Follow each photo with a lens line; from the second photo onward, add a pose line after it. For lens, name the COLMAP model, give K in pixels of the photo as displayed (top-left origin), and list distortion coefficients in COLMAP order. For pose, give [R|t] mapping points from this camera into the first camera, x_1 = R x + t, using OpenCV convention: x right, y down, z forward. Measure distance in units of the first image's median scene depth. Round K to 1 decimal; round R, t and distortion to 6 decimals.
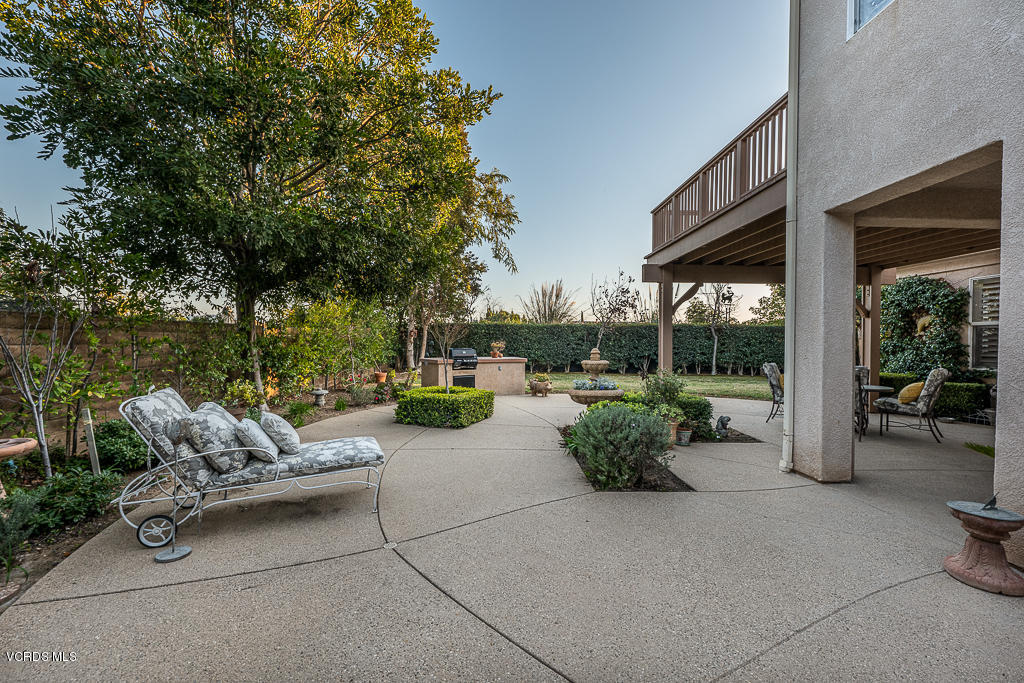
lens RADIAL K [[415.2, 0, 512.0], [0, 415.2, 341.5], [0, 0, 1]] dist [0.002946, 0.000127]
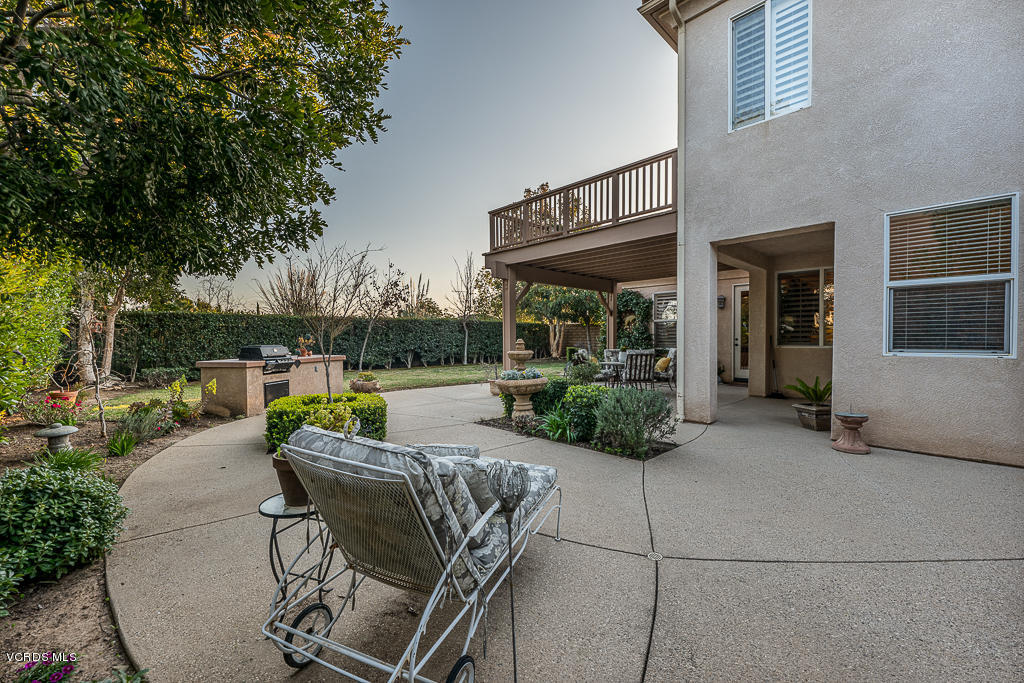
lens RADIAL K [[415.2, 0, 512.0], [0, 415.2, 341.5], [0, 0, 1]] dist [0.002946, 0.000127]
pose [[0.728278, -0.020356, 0.684979, -0.317027], [0.013631, 0.999791, 0.015218, 0.004408], [-0.685146, -0.001746, 0.728404, 0.161638]]
